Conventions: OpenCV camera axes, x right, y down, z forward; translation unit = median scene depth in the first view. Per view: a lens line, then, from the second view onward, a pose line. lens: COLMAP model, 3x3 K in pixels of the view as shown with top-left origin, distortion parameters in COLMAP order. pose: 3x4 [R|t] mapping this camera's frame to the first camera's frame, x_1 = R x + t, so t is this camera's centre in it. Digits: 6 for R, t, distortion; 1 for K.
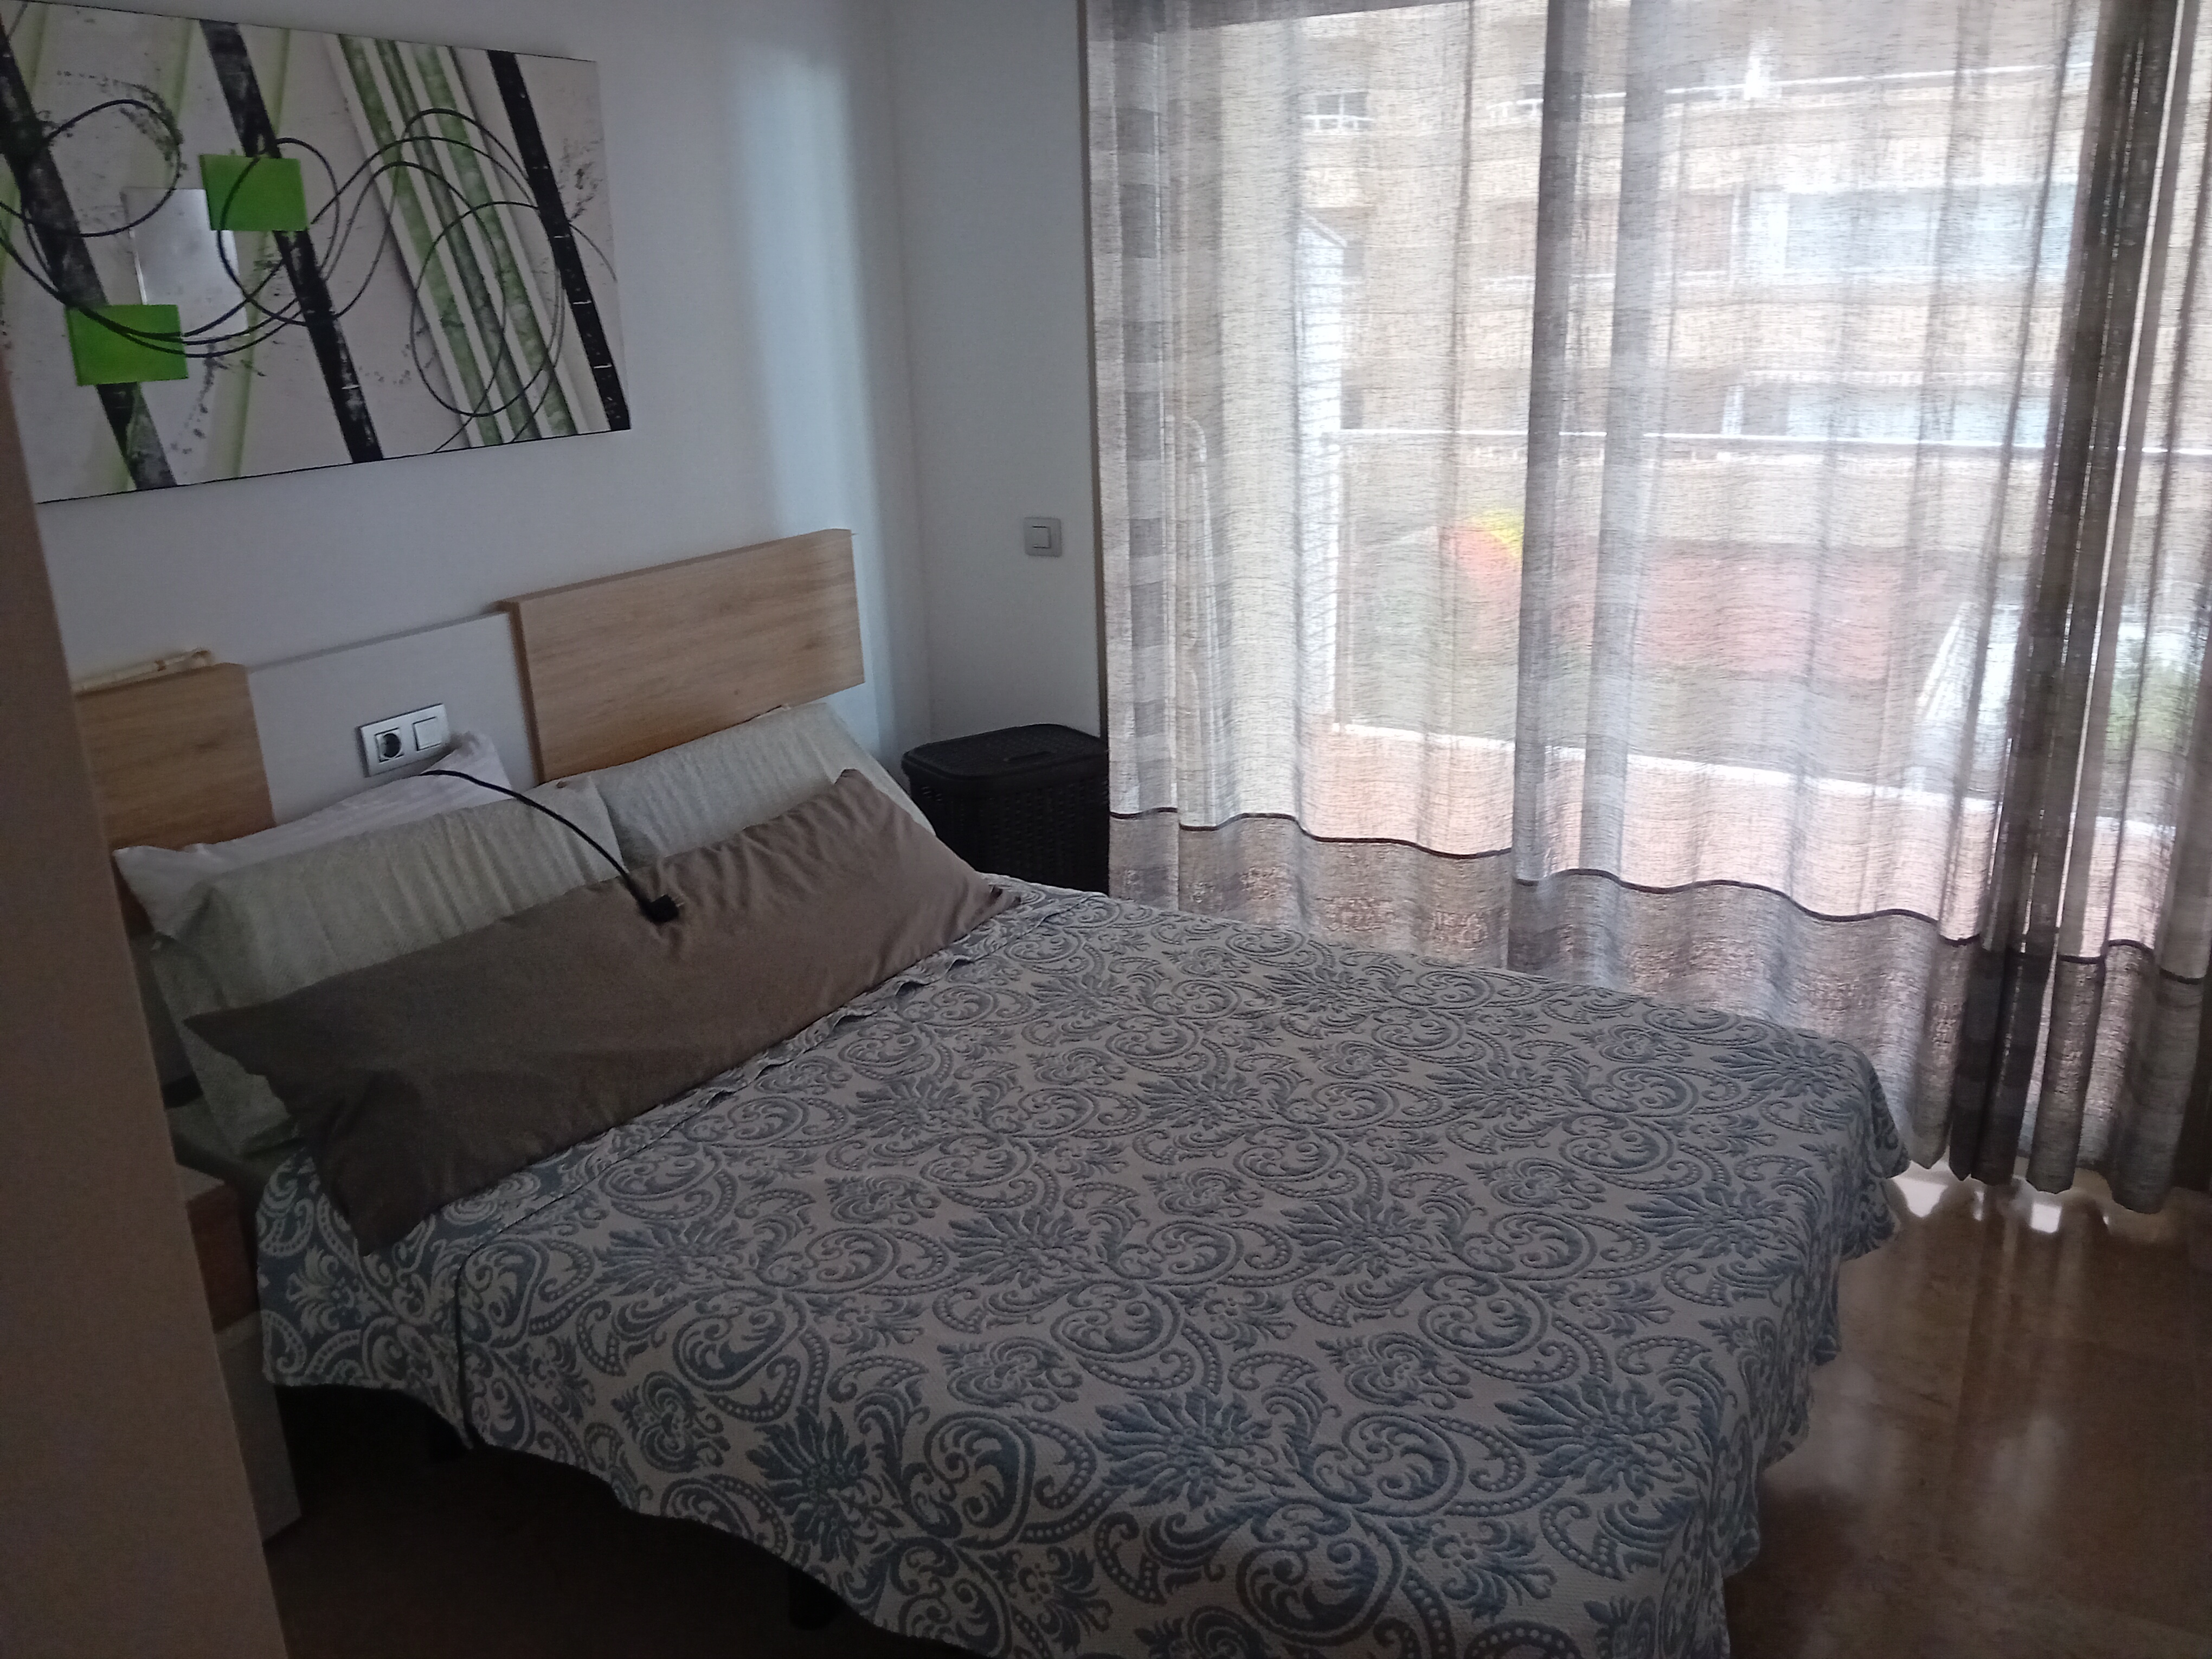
lens RADIAL K [[1721.8, 0, 1112.8], [0, 1721.8, 822.1], [0, 0, 1]] dist [0.002055, -0.024680]
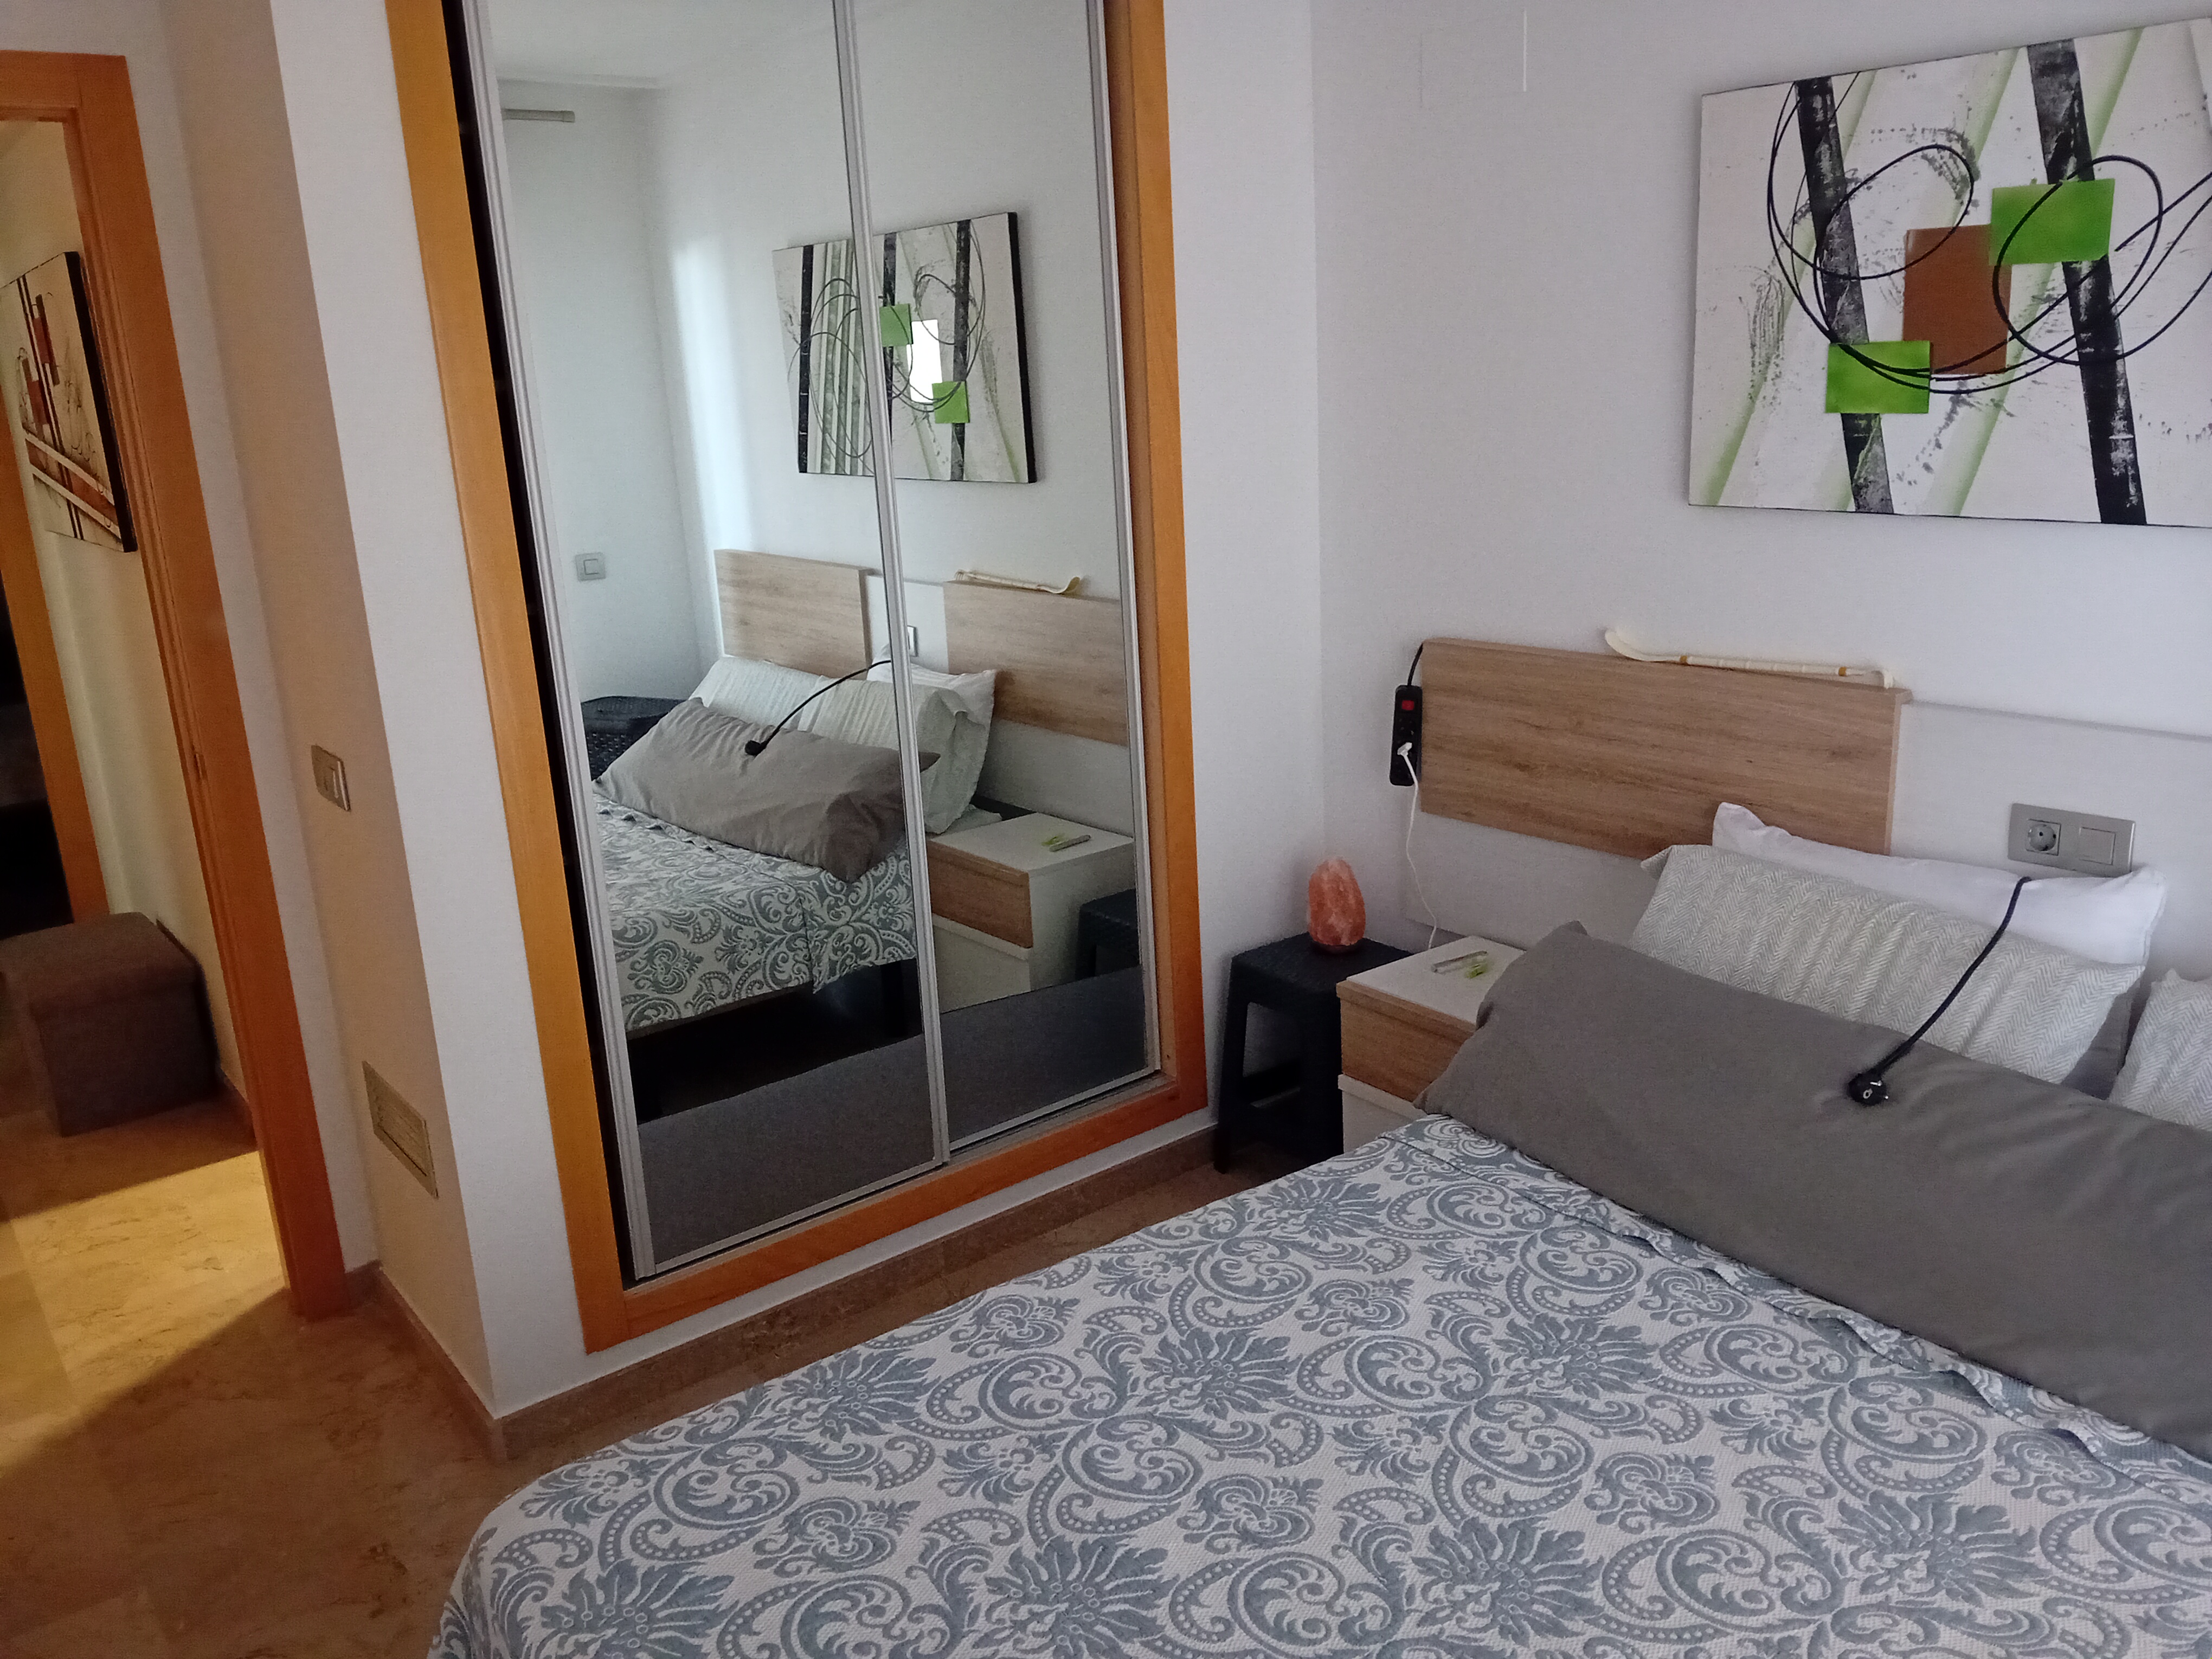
lens RADIAL K [[1721.8, 0, 1112.5], [0, 1721.8, 833.4], [0, 0, 1]] dist [0.002055, -0.024680]
pose [[-0.377803, 0.295183, -0.877572, 0.620317], [-0.224738, 0.890237, 0.396195, -0.334678], [0.898197, 0.346907, -0.269996, 0.934085]]
